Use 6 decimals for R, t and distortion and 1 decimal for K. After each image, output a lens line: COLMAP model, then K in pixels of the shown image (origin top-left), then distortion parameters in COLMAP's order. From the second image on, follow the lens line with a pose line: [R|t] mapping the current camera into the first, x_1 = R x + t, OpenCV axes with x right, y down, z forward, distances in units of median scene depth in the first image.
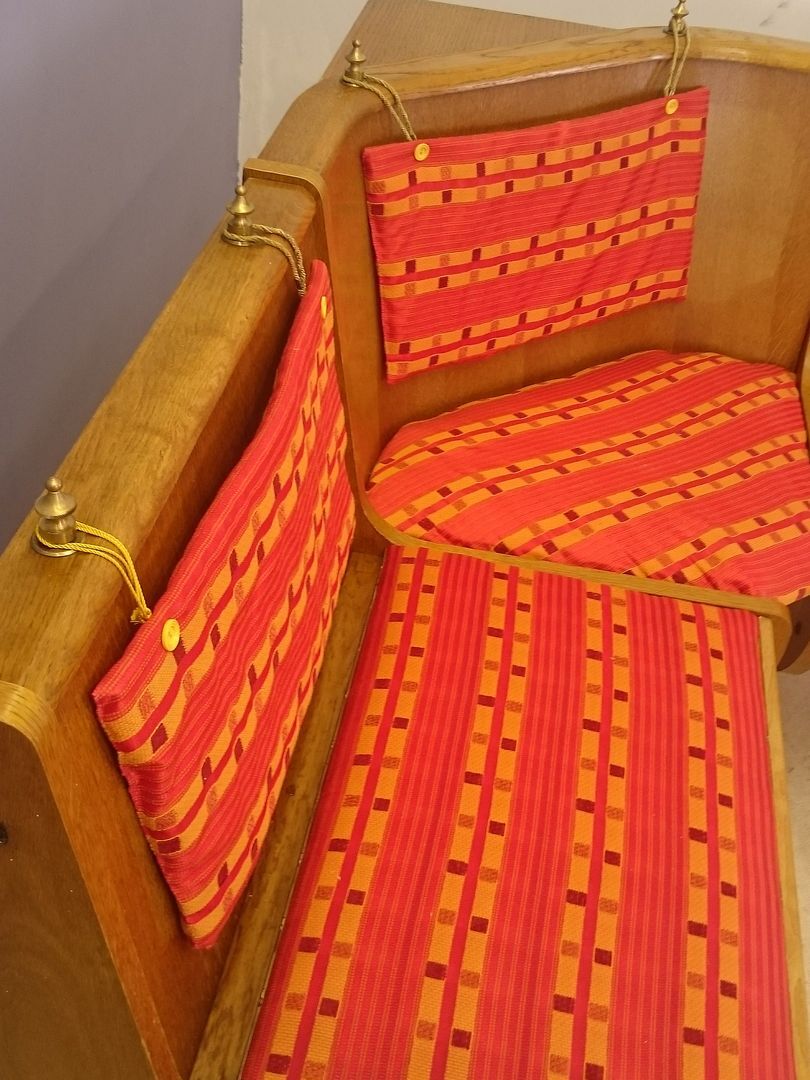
lens RADIAL K [[1304.9, 0, 442.2], [0, 1304.9, 556.8], [0, 0, 1]] dist [-0.006733, 0.002470]
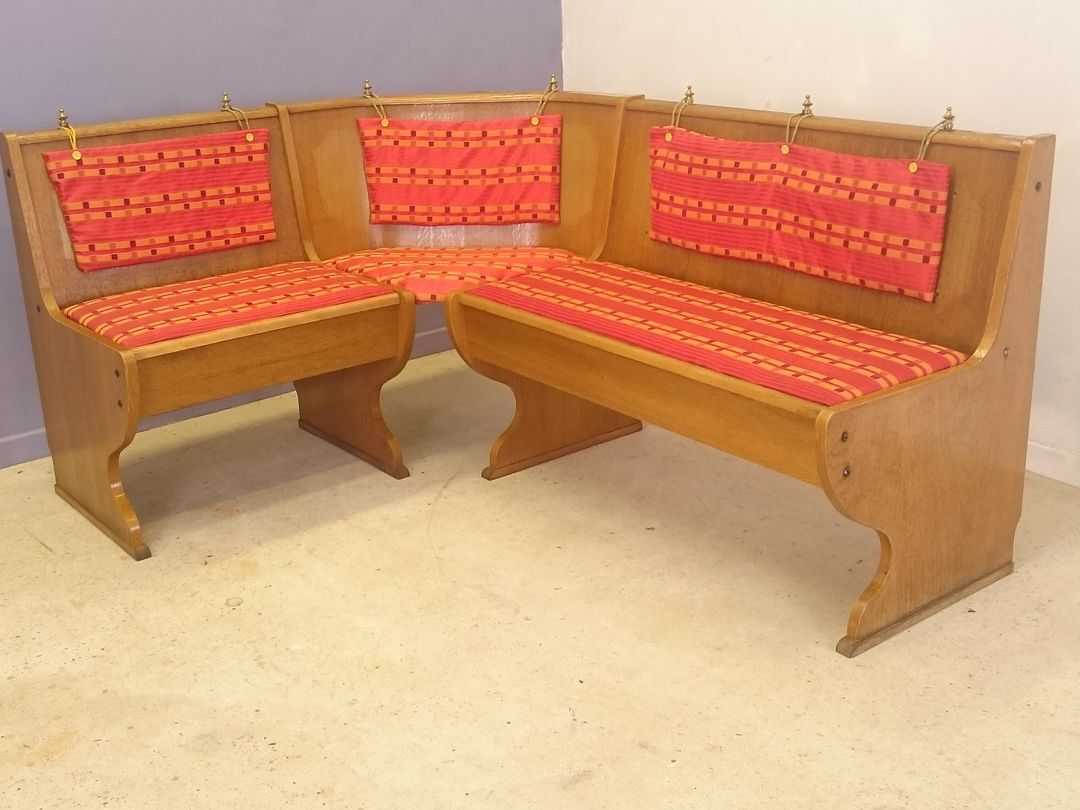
lens RADIAL K [[1316.0, 0, 540.0], [0, 1316.0, 405.0], [0, 0, 1]] dist [0.004270, -0.099686]
pose [[0.706666, 0.090859, -0.701690, 1.917273], [-0.349603, 0.907042, -0.234633, 0.627628], [0.615143, 0.411120, 0.672740, -0.249501]]
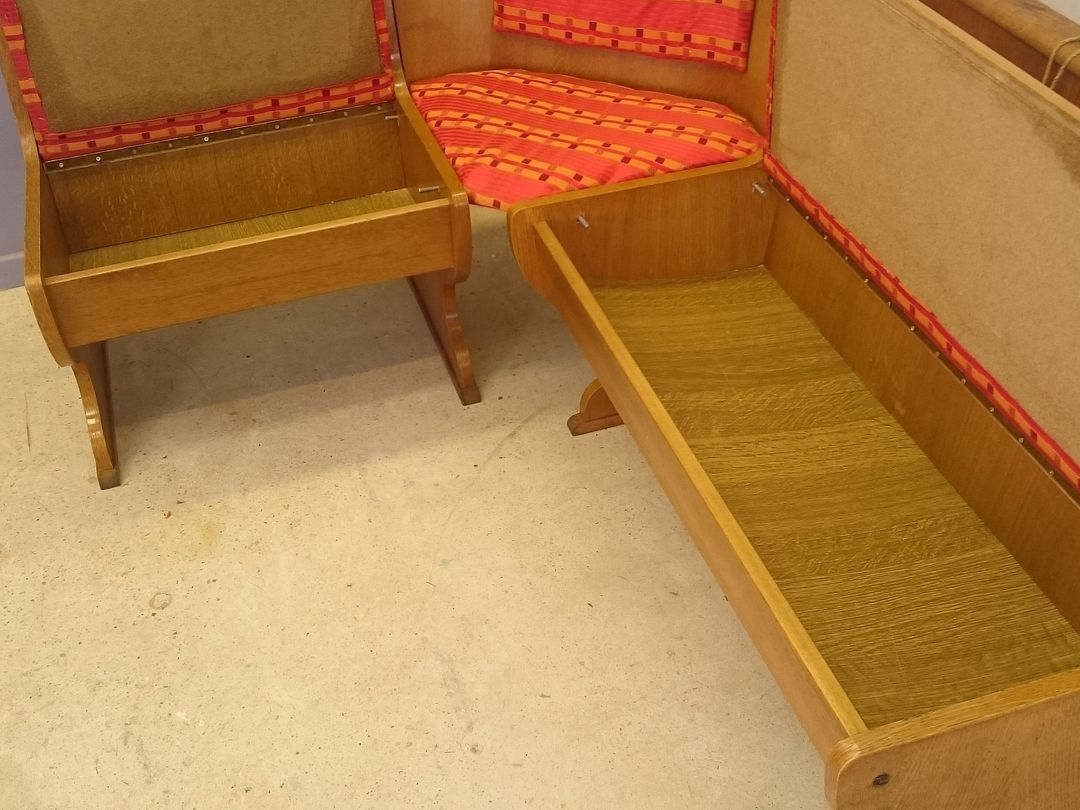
lens RADIAL K [[1316.0, 0, 540.0], [0, 1316.0, 405.0], [0, 0, 1]] dist [0.004270, -0.099686]
pose [[0.411476, 0.443894, -0.796019, 1.583327], [-0.496313, 0.841661, 0.212793, -0.122289], [0.764435, 0.307516, 0.566633, 0.275019]]
